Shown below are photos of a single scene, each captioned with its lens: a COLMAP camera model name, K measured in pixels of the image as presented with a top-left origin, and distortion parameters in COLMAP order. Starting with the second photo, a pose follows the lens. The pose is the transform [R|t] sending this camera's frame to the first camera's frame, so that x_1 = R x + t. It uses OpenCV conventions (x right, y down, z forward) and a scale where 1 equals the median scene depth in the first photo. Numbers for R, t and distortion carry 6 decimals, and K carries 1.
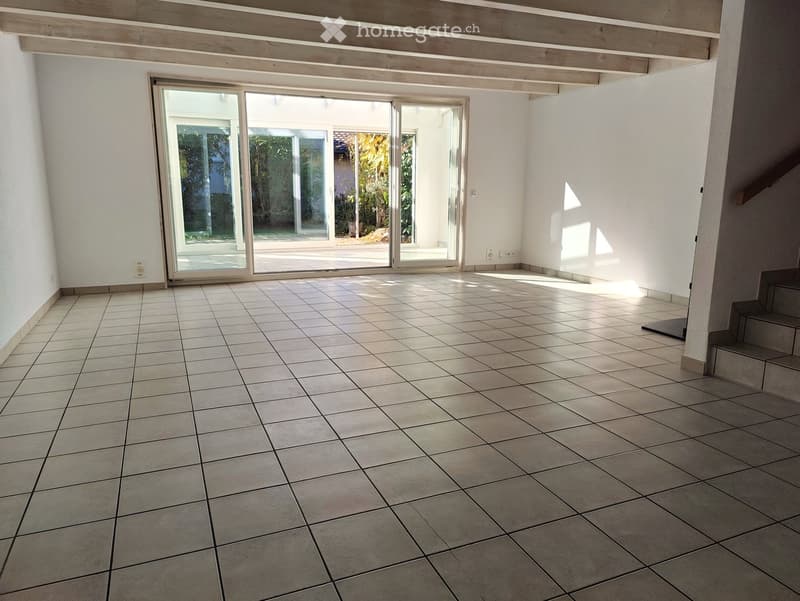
lens RADIAL K [[576.7, 0, 399.8], [0, 576.7, 302.0], [0, 0, 1]] dist [0.006809, 0.000134]
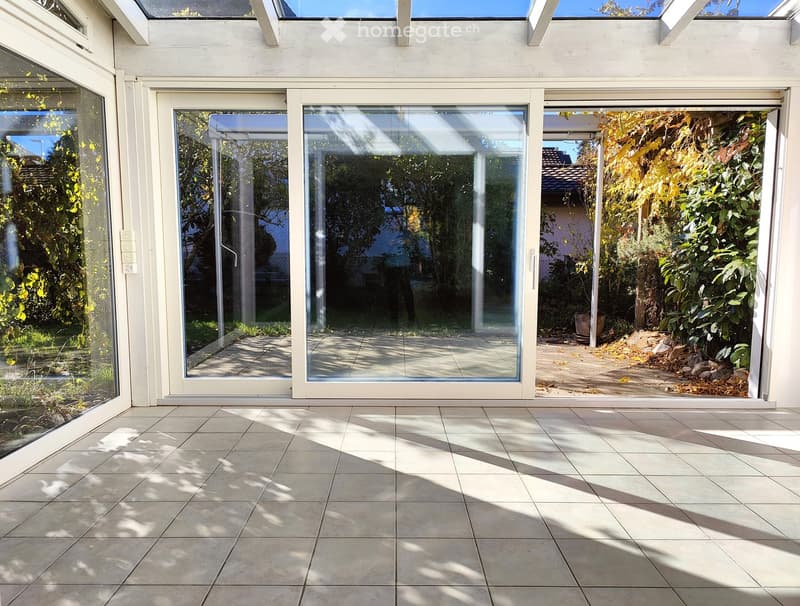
lens RADIAL K [[571.1, 0, 396.3], [0, 571.1, 302.7], [0, 0, 1]] dist [0.084361, 0.001446]
pose [[0.919863, 0.034032, -0.390760, -0.036678], [-0.071488, 0.994089, -0.081710, -0.098600], [0.385669, 0.103097, 0.916859, 0.481209]]
